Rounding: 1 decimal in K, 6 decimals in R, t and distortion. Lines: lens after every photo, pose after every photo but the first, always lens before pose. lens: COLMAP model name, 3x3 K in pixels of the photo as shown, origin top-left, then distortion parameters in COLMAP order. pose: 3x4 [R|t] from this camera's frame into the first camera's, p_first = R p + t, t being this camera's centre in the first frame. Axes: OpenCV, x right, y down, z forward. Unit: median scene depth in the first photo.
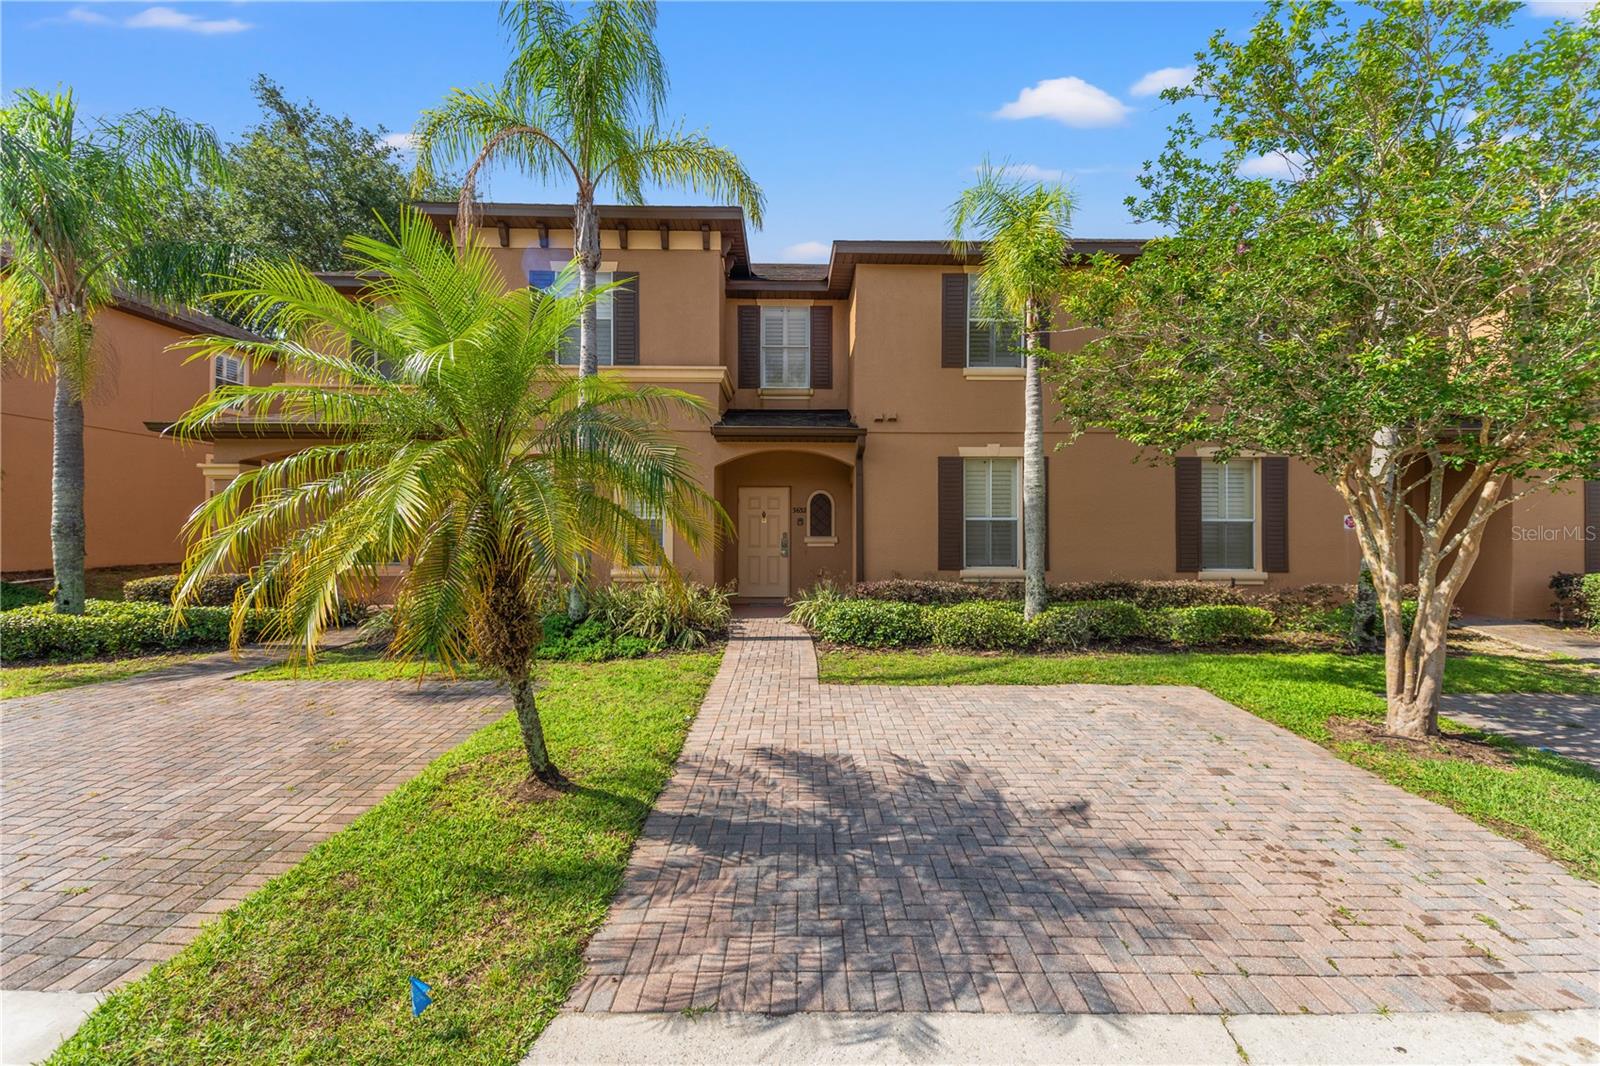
lens RADIAL K [[625.6, 0, 799.4], [0, 625.6, 526.9], [0, 0, 1]] dist [0.014295, -0.005181]
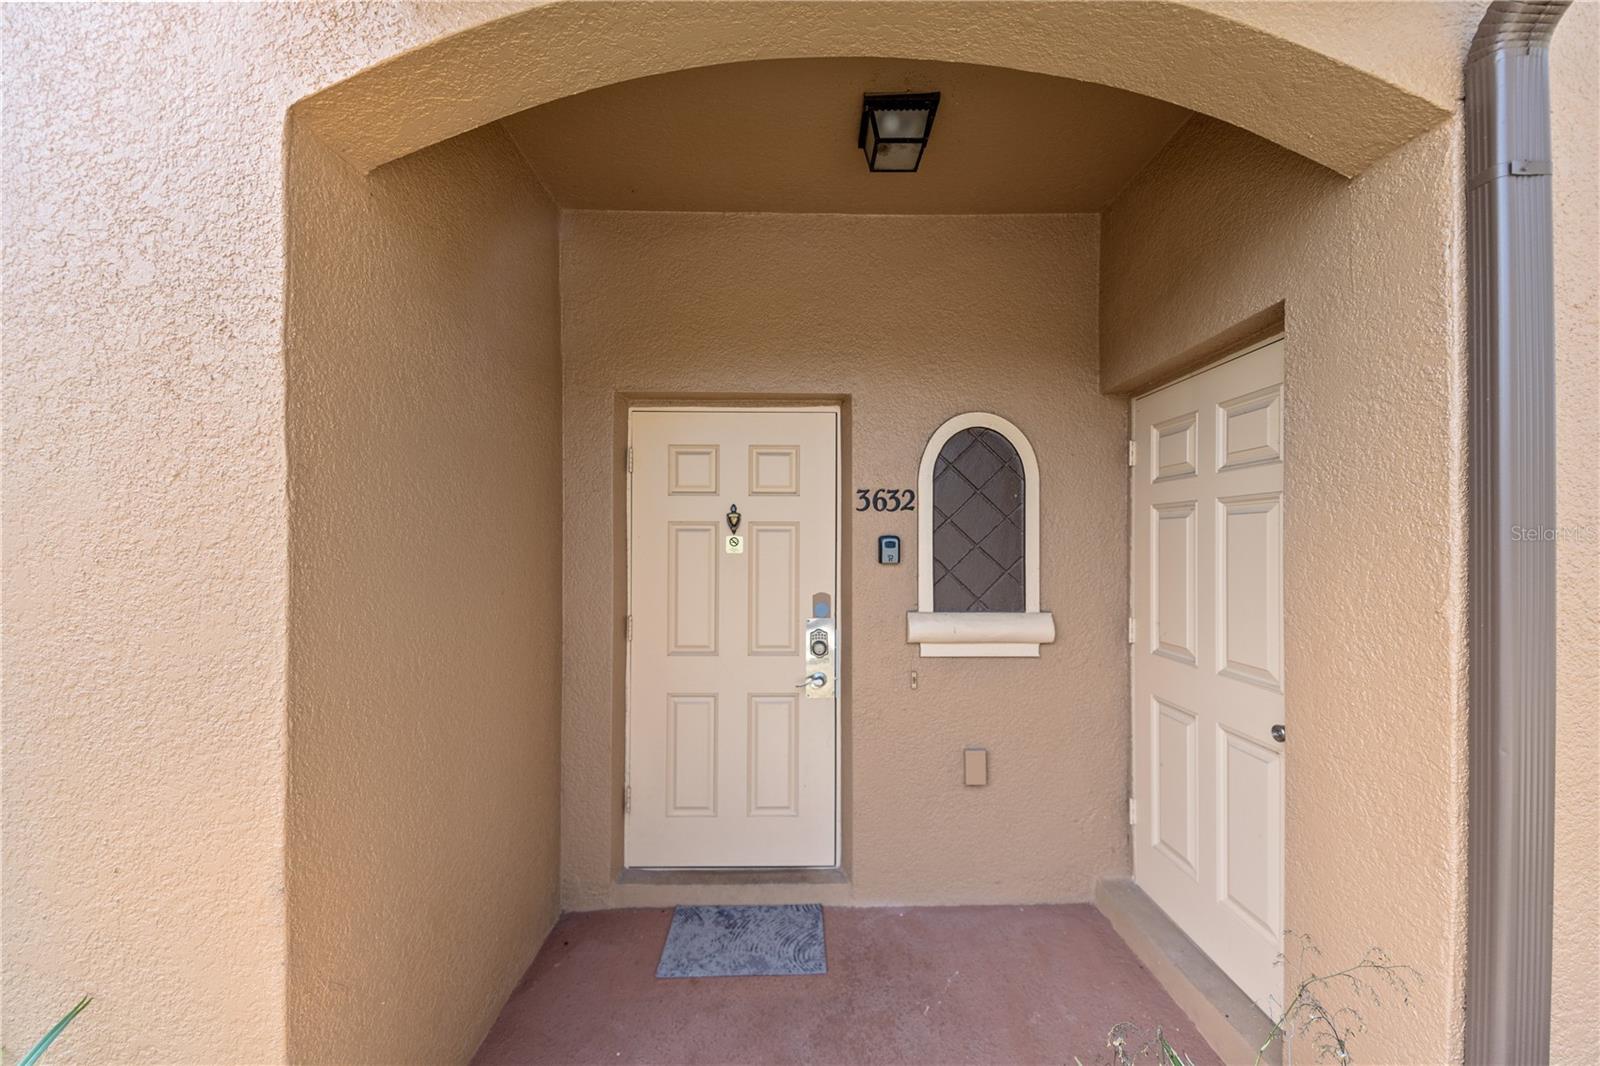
lens RADIAL K [[625.6, 0, 801.2], [0, 625.6, 539.2], [0, 0, 1]] dist [0.014295, -0.005181]
pose [[0.999968, -0.001983, -0.007708, -0.029390], [0.001948, 0.999988, -0.004473, -0.011139], [0.007717, 0.004457, 0.999960, 0.767281]]
